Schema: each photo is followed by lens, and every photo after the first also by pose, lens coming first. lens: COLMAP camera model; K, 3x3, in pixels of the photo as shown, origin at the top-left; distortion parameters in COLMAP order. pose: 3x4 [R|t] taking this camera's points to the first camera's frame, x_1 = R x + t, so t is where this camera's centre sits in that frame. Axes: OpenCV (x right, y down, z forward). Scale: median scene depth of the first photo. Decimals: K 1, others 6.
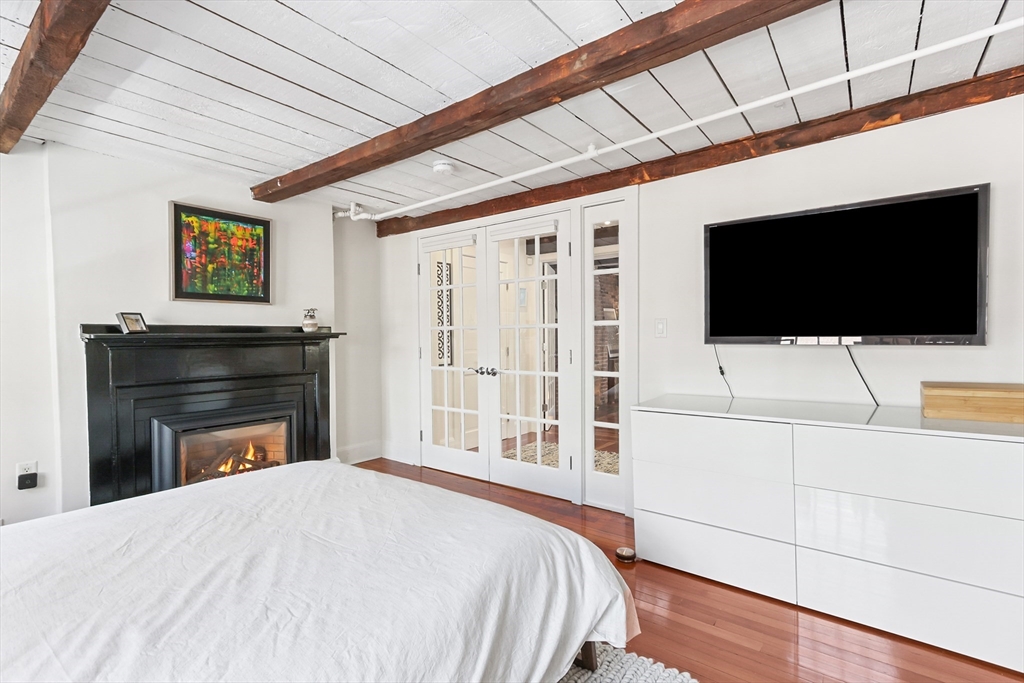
lens RADIAL K [[467.0, 0, 512.1], [0, 467.0, 346.9], [0, 0, 1]] dist [-0.010811, 0.005732]
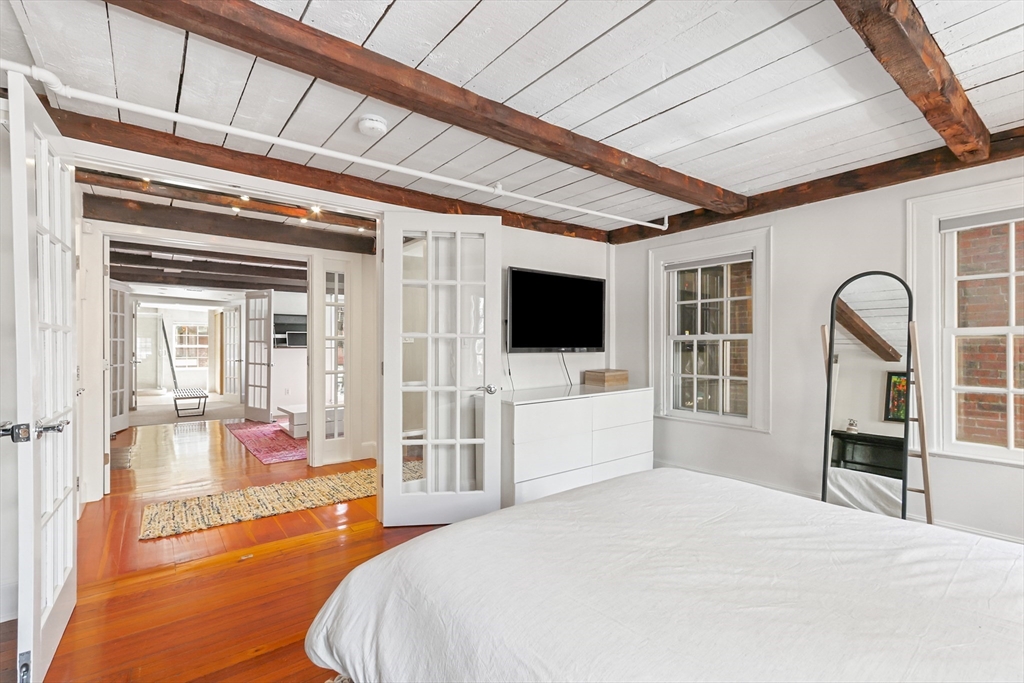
lens RADIAL K [[467.0, 0, 504.6], [0, 467.0, 347.6], [0, 0, 1]] dist [-0.010811, 0.005732]
pose [[0.258035, 0.010771, 0.966076, -0.774684], [0.021184, 0.999634, -0.016803, 0.000054], [-0.965903, 0.024801, 0.257712, 0.559420]]
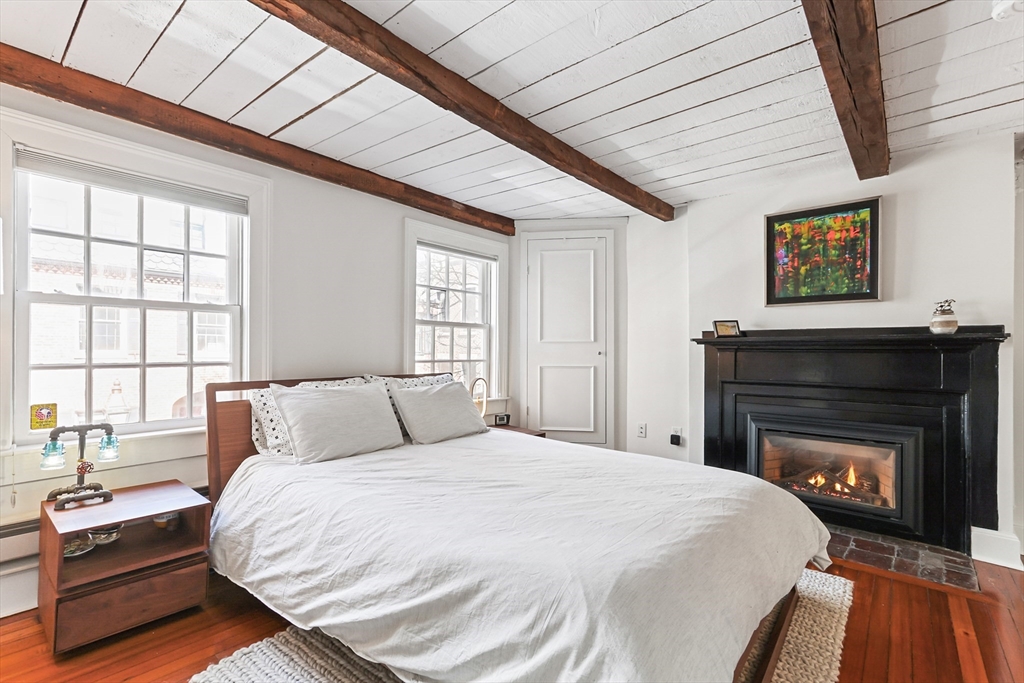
lens RADIAL K [[467.0, 0, 499.2], [0, 467.0, 348.6], [0, 0, 1]] dist [-0.010811, 0.005732]
pose [[-0.064006, 0.001383, -0.997949, 0.376481], [-0.032198, 0.999476, 0.003450, 0.012683], [0.997430, 0.032352, -0.063927, 0.443836]]
